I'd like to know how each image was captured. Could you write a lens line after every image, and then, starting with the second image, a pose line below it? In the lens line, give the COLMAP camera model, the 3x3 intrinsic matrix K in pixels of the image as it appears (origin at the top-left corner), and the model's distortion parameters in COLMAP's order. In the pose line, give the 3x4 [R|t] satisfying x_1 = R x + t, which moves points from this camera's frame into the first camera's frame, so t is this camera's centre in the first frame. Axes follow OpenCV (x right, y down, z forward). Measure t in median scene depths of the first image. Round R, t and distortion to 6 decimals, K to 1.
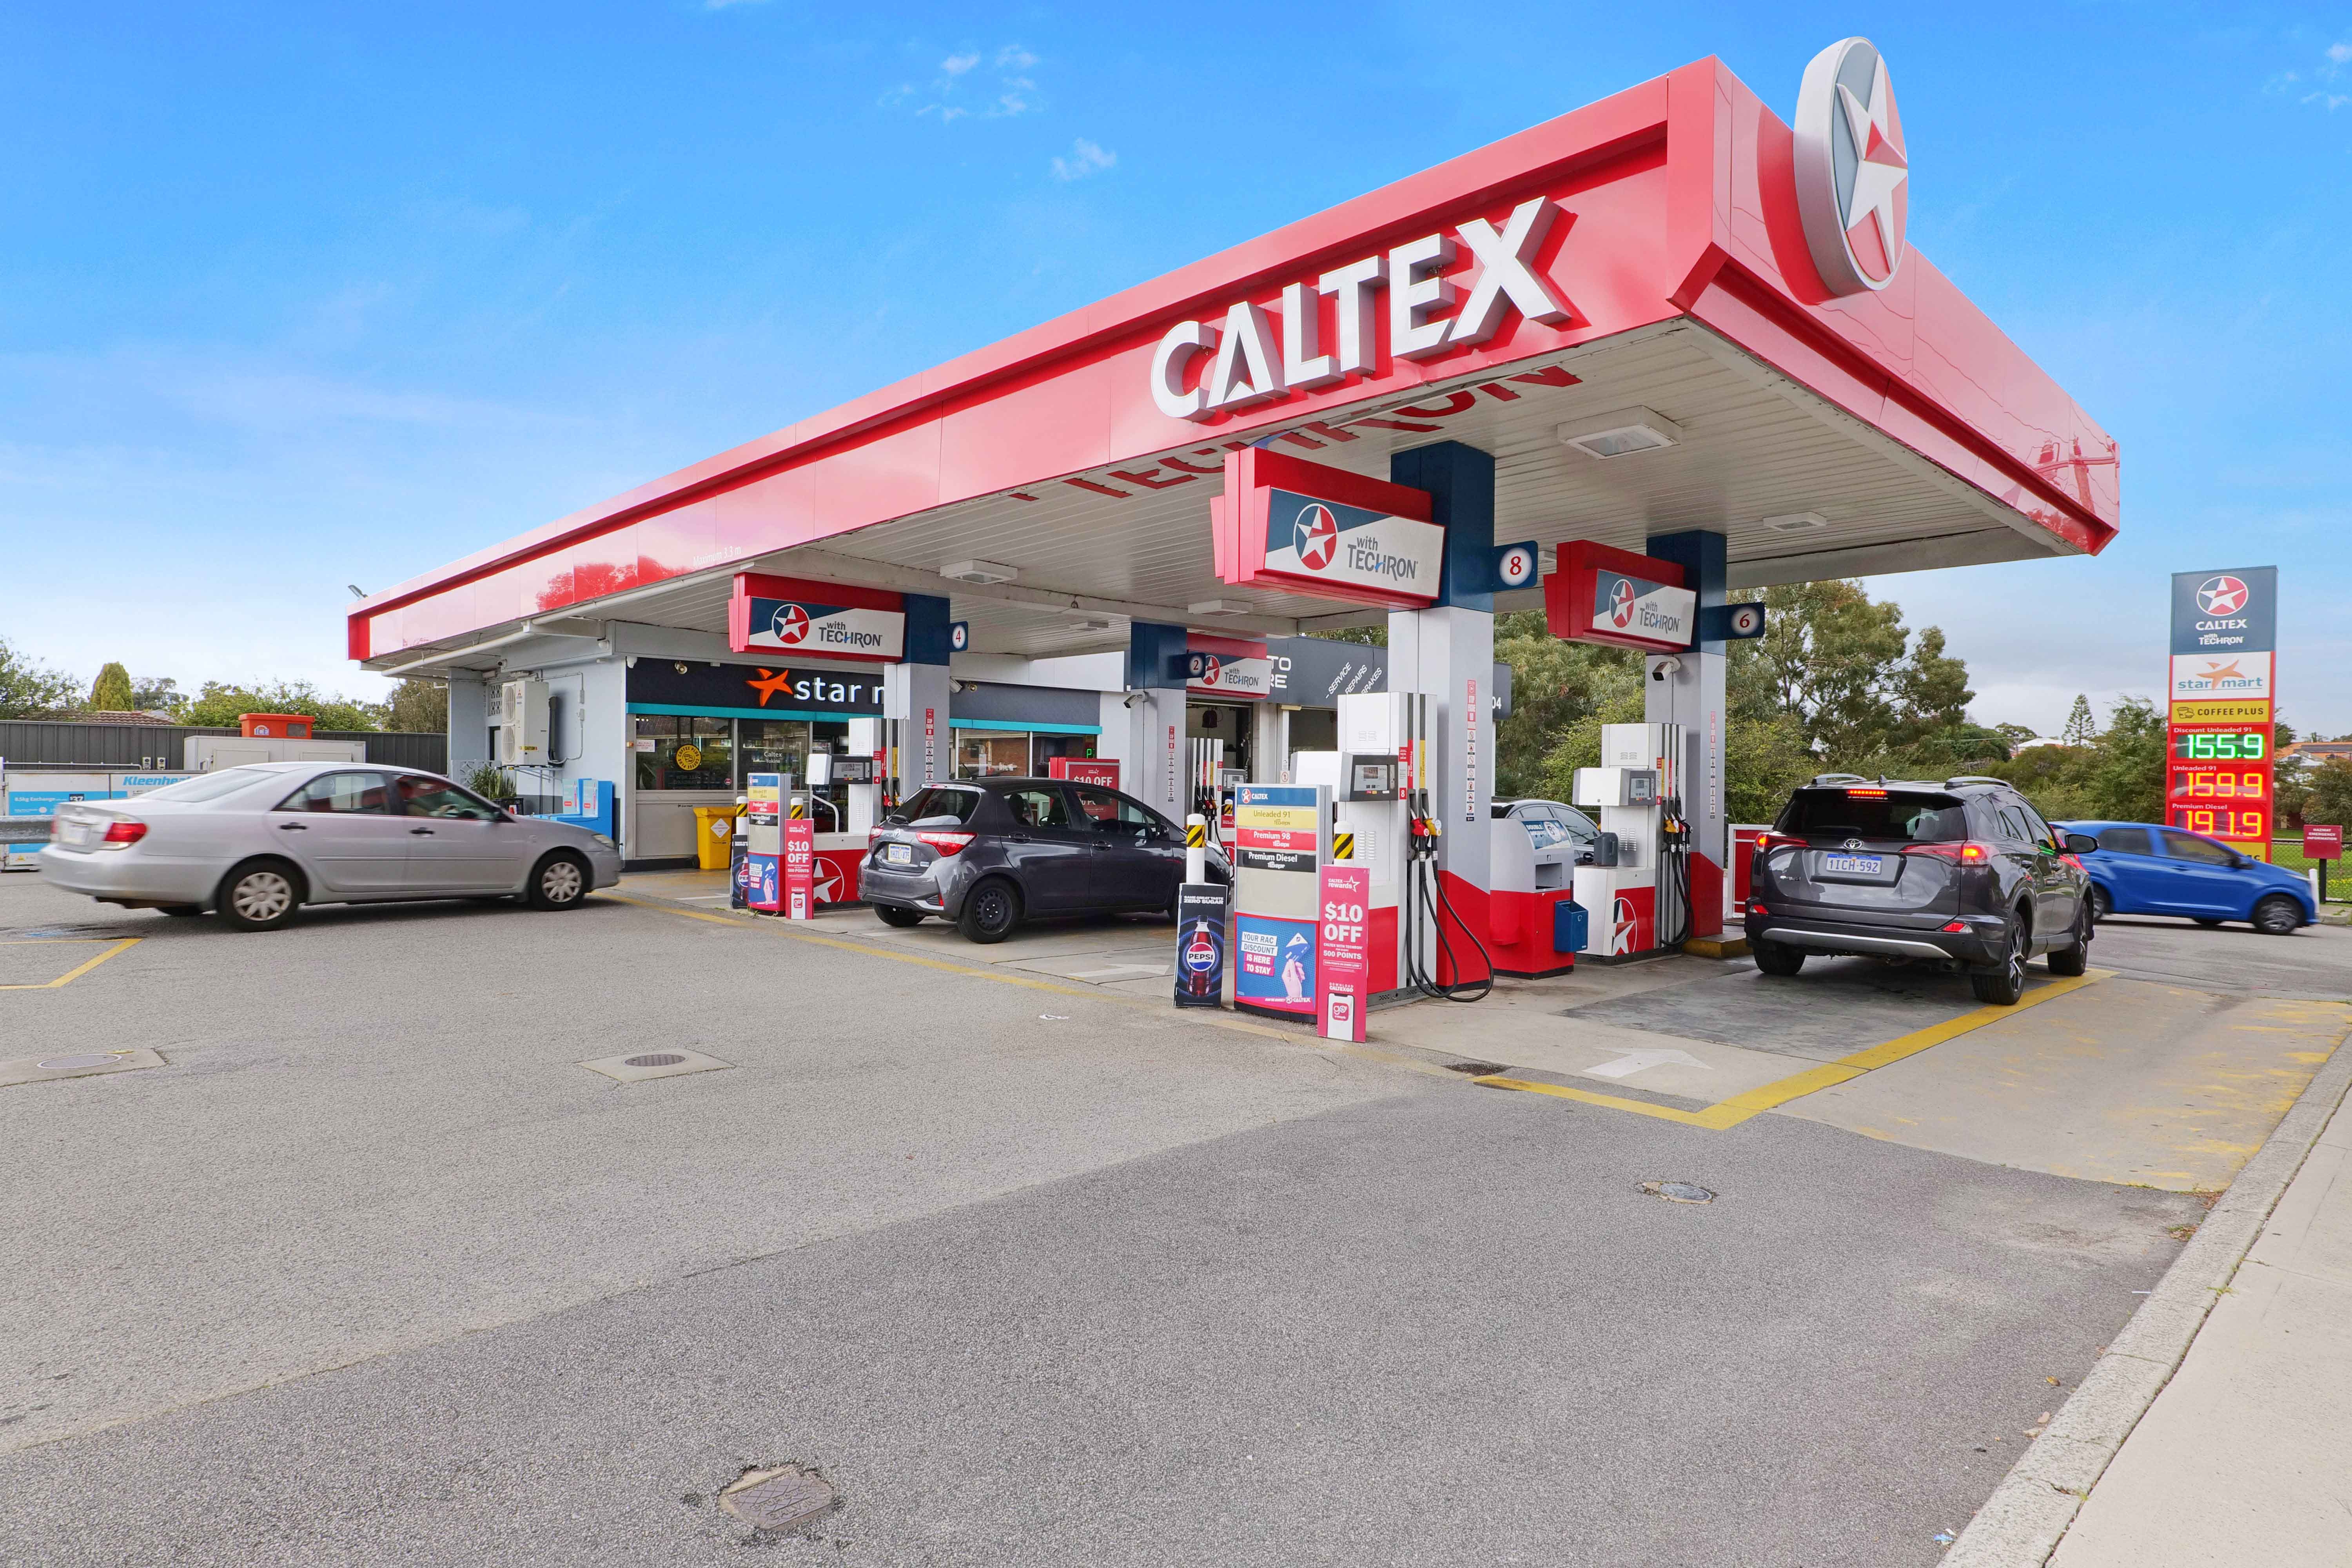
lens RADIAL K [[1279.9, 0, 1176.0], [0, 1279.9, 784.0], [0, 0, 1]] dist [-0.000124, -0.000170]
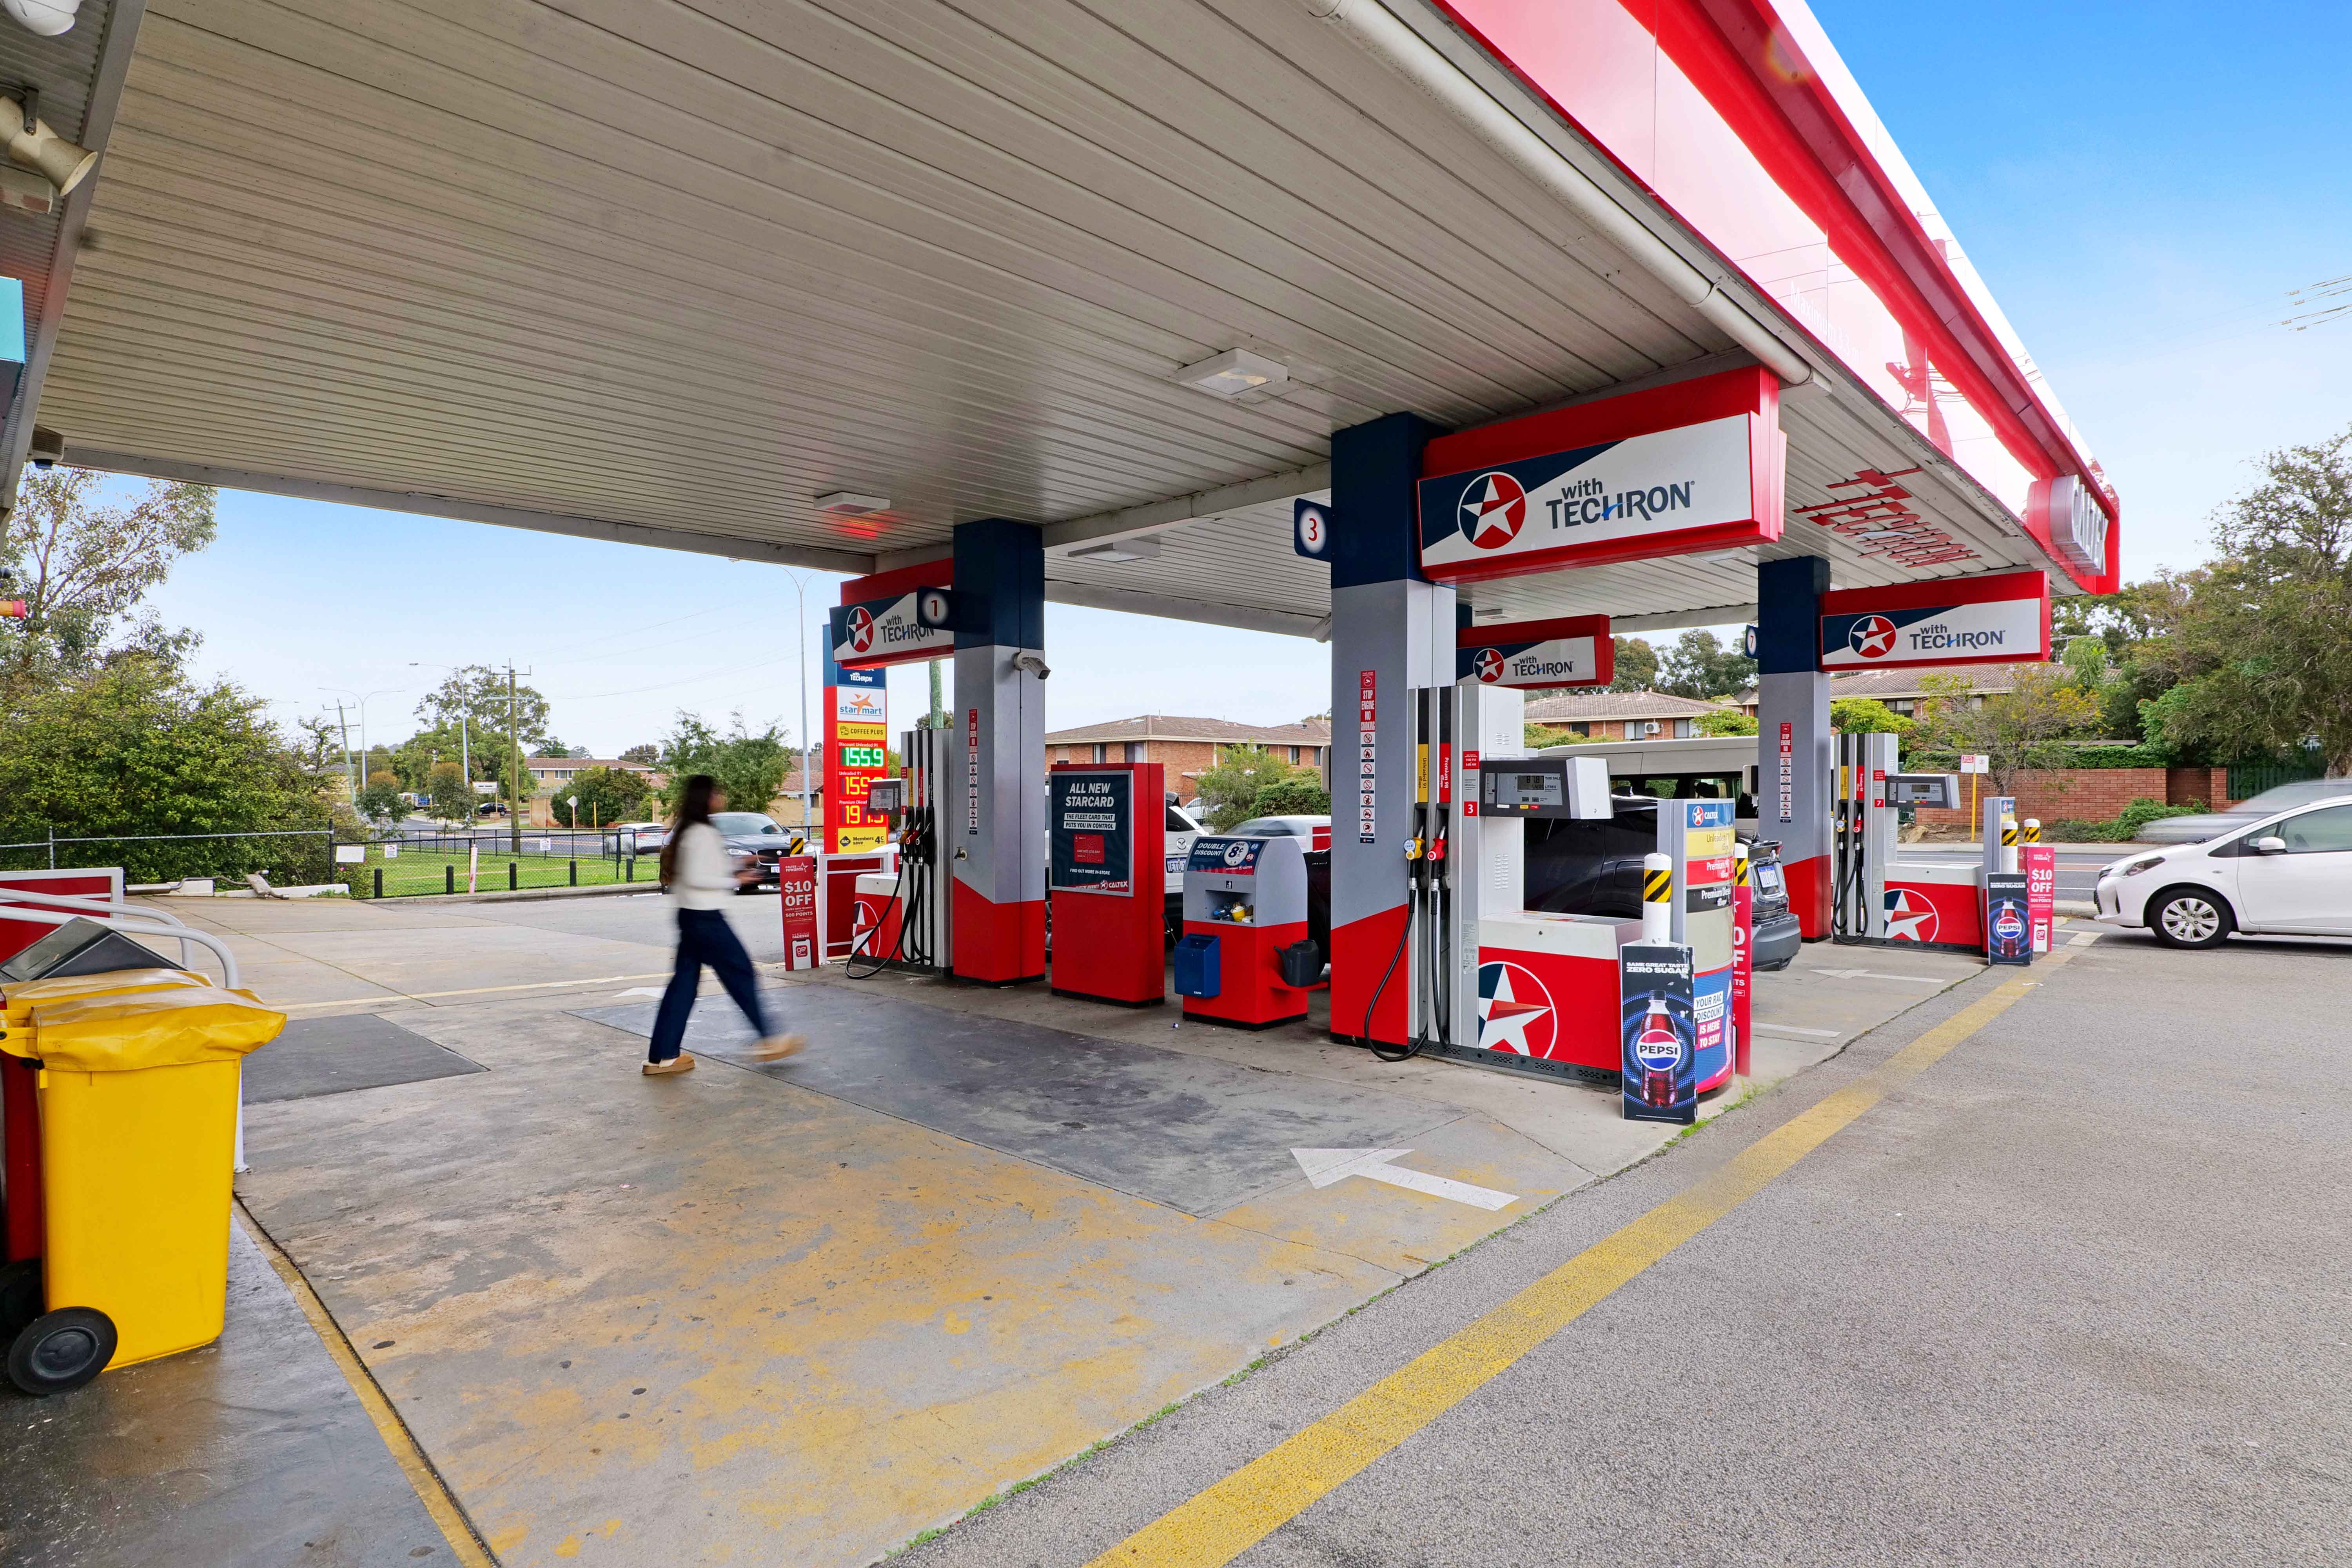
lens RADIAL K [[1203.9, 0, 1176.0], [0, 1203.9, 784.0], [0, 0, 1]] dist [-0.000672, -0.000064]
pose [[-0.013399, -0.007014, 0.999886, -0.807584], [0.000990, 0.999975, 0.007028, -0.017572], [-0.999910, 0.001084, -0.013391, 1.226032]]
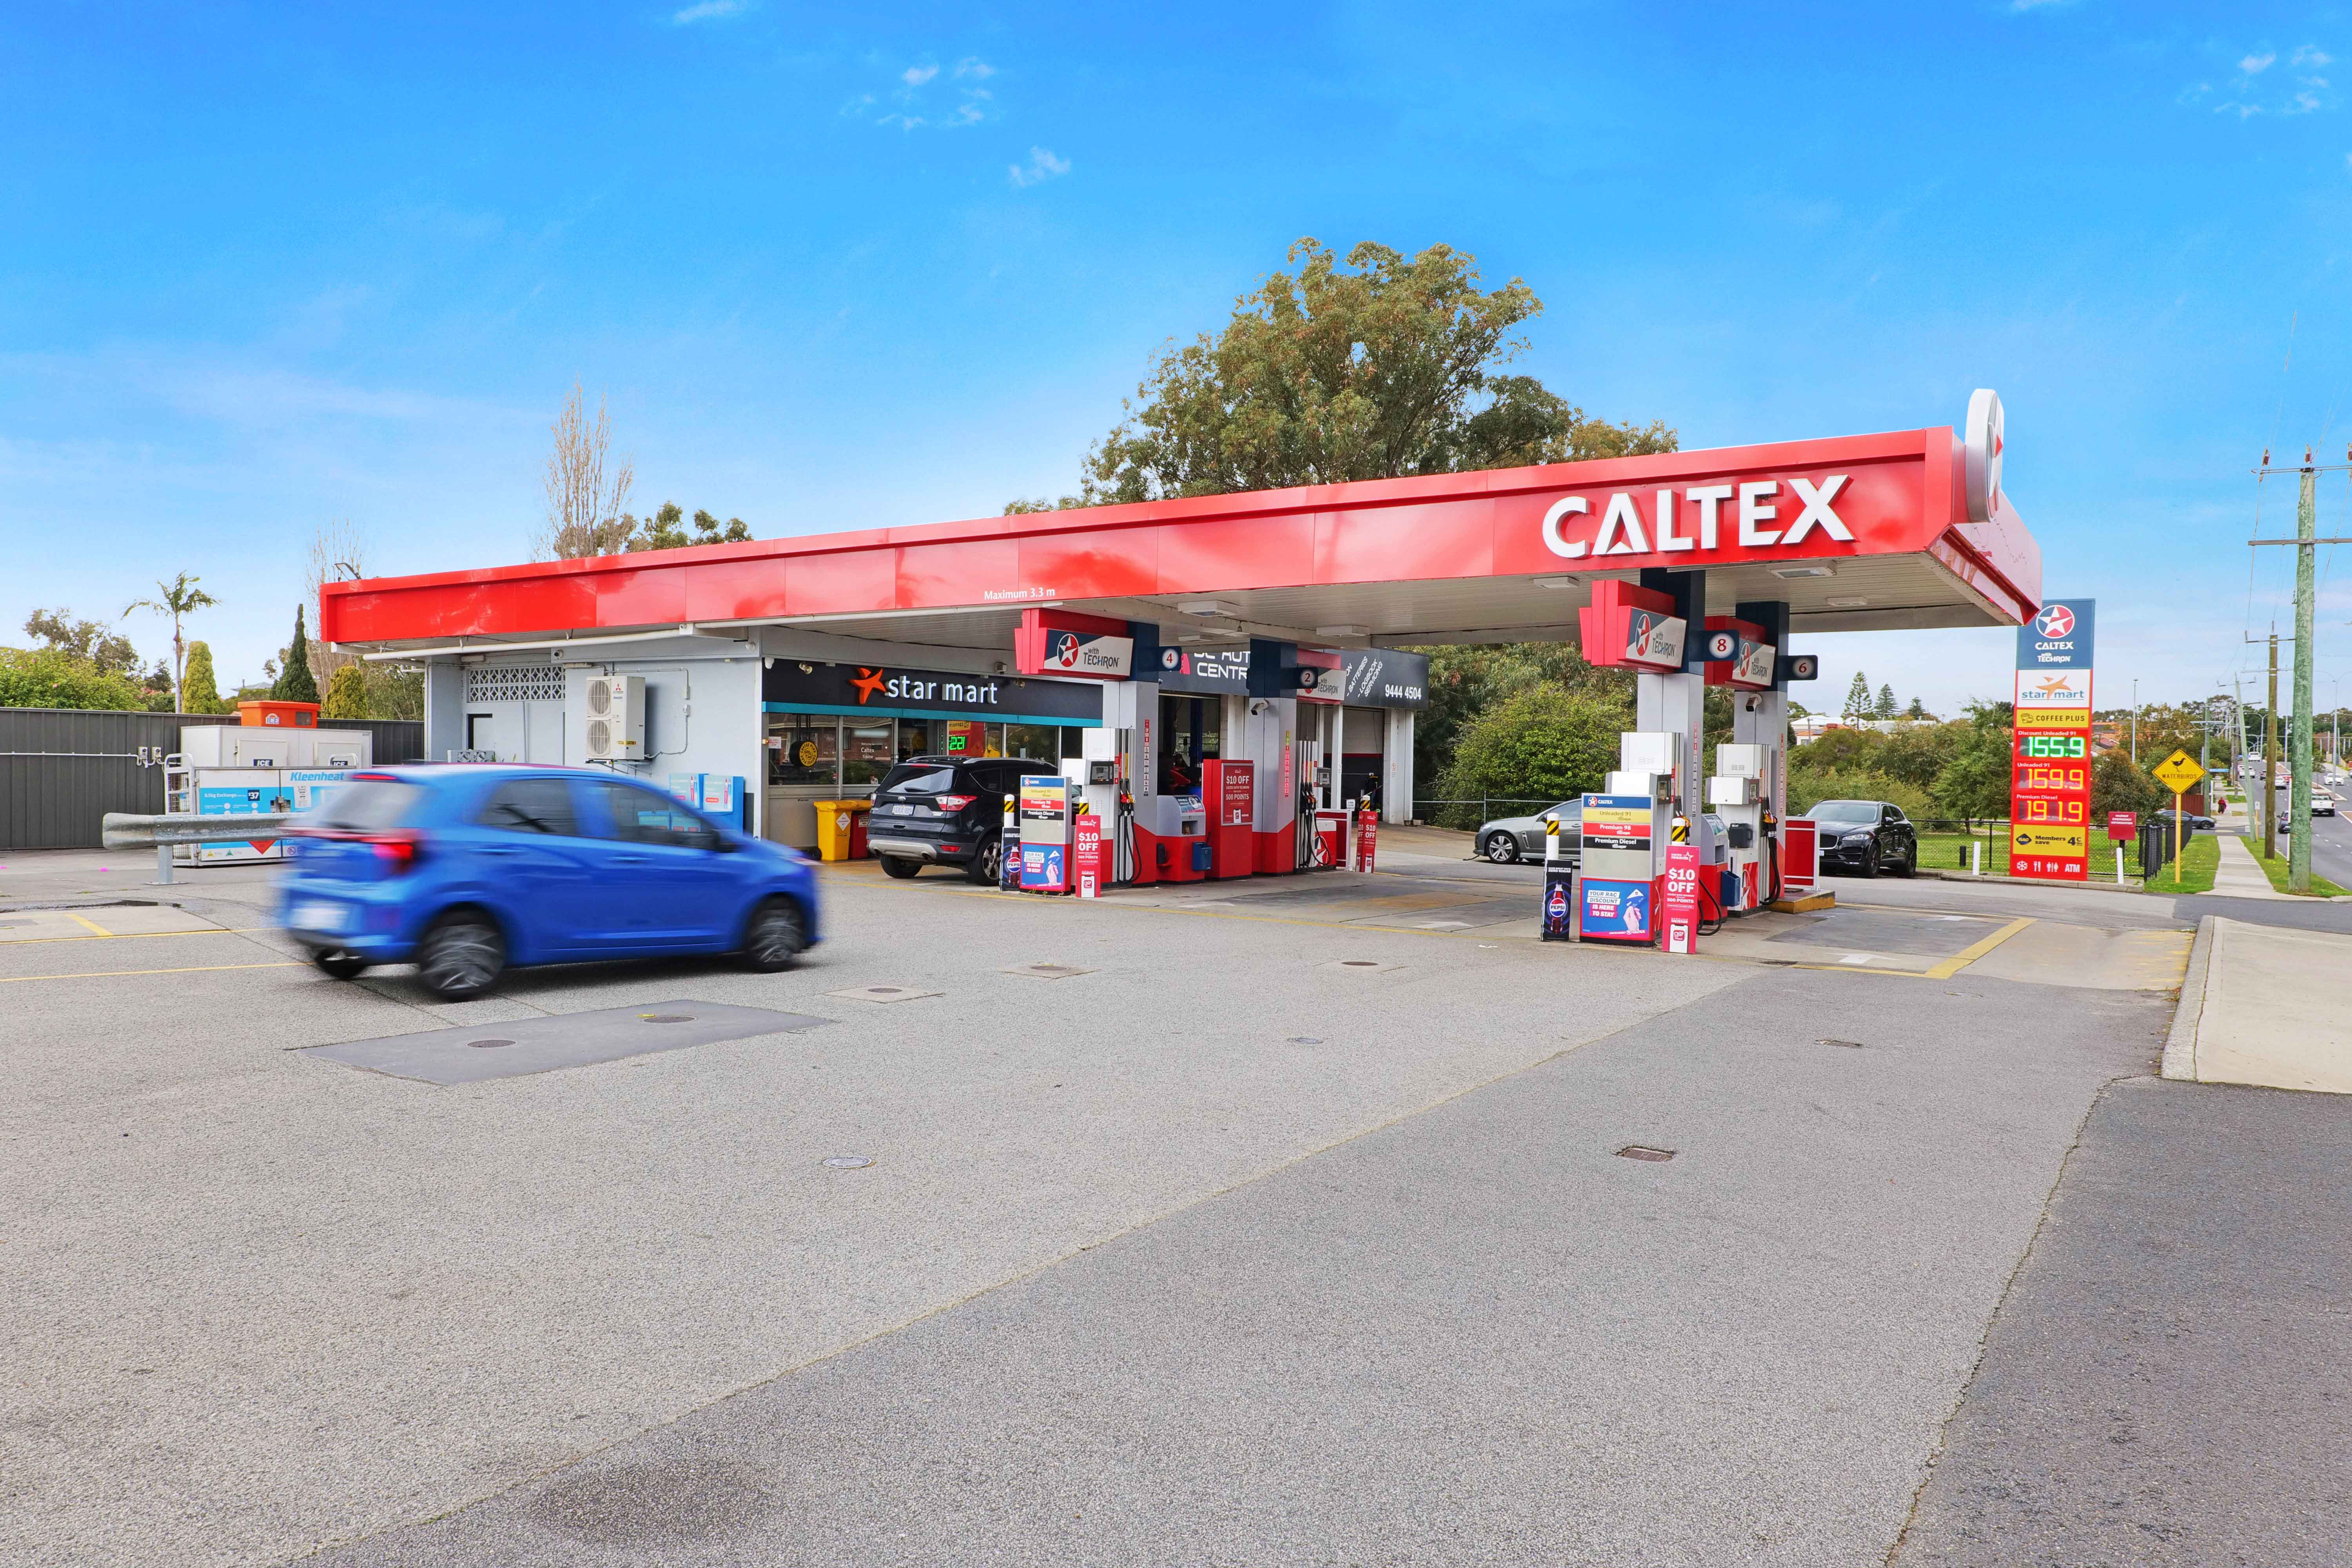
lens RADIAL K [[1570.2, 0, 1176.0], [0, 1570.2, 784.0], [0, 0, 1]] dist [0.003010, -0.000011]
pose [[0.976718, 0.000490, 0.214524, -0.543152], [-0.003828, 0.999878, 0.015145, -0.024799], [-0.214491, -0.015614, 0.976601, -0.473680]]
